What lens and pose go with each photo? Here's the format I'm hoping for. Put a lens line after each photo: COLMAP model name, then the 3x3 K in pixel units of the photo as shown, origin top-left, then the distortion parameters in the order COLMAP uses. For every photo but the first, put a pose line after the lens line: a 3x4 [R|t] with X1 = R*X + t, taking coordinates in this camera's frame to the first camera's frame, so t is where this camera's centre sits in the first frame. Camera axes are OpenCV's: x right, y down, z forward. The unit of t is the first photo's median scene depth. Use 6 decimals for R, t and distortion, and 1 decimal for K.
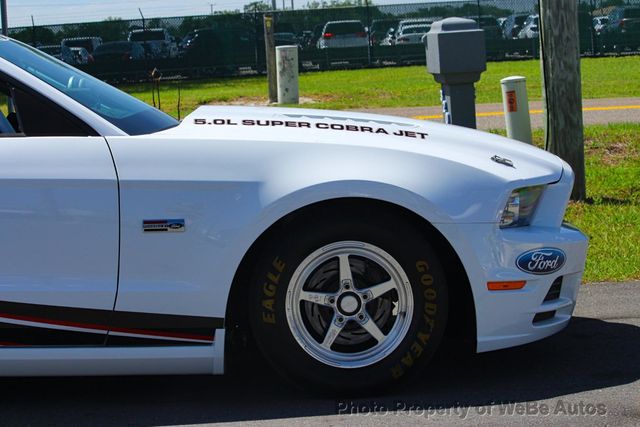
lens RADIAL K [[1623.6, 0, 320.0], [0, 1623.6, 213.5], [0, 0, 1]] dist [-0.428969, 0.740646]
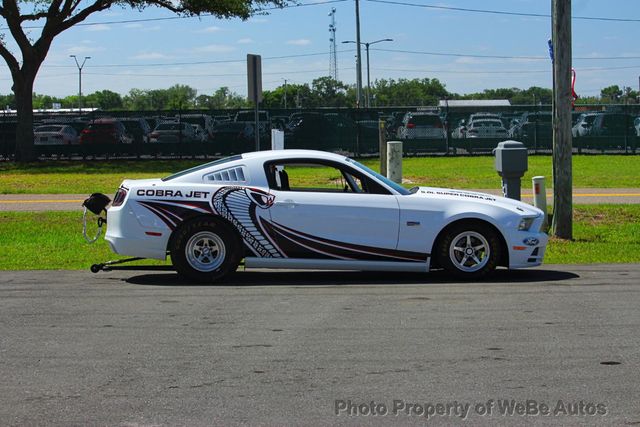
lens RADIAL K [[1623.6, 0, 320.0], [0, 1623.6, 213.5], [0, 0, 1]] dist [-0.428969, 0.740646]
pose [[0.998292, 0.044697, -0.037620, -0.073202], [-0.046399, 0.997878, -0.045673, 0.064731], [0.035499, 0.047341, 0.998248, -1.005381]]
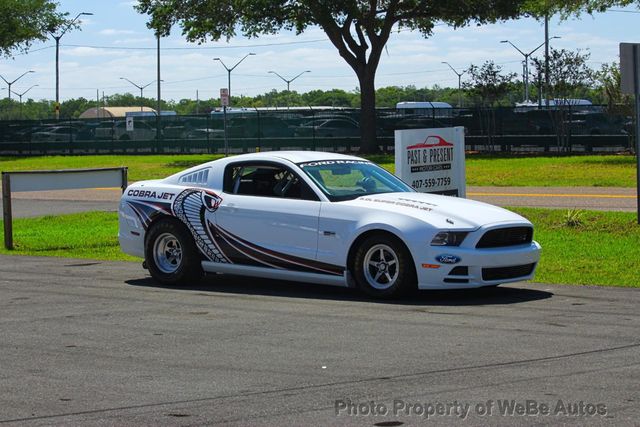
lens RADIAL K [[1623.6, 0, 320.0], [0, 1623.6, 213.5], [0, 0, 1]] dist [-0.428969, 0.740646]
pose [[0.740333, 0.075123, -0.668030, 0.843357], [-0.088222, 0.995999, 0.014234, -0.031243], [0.666426, 0.048397, 0.743999, -0.548569]]
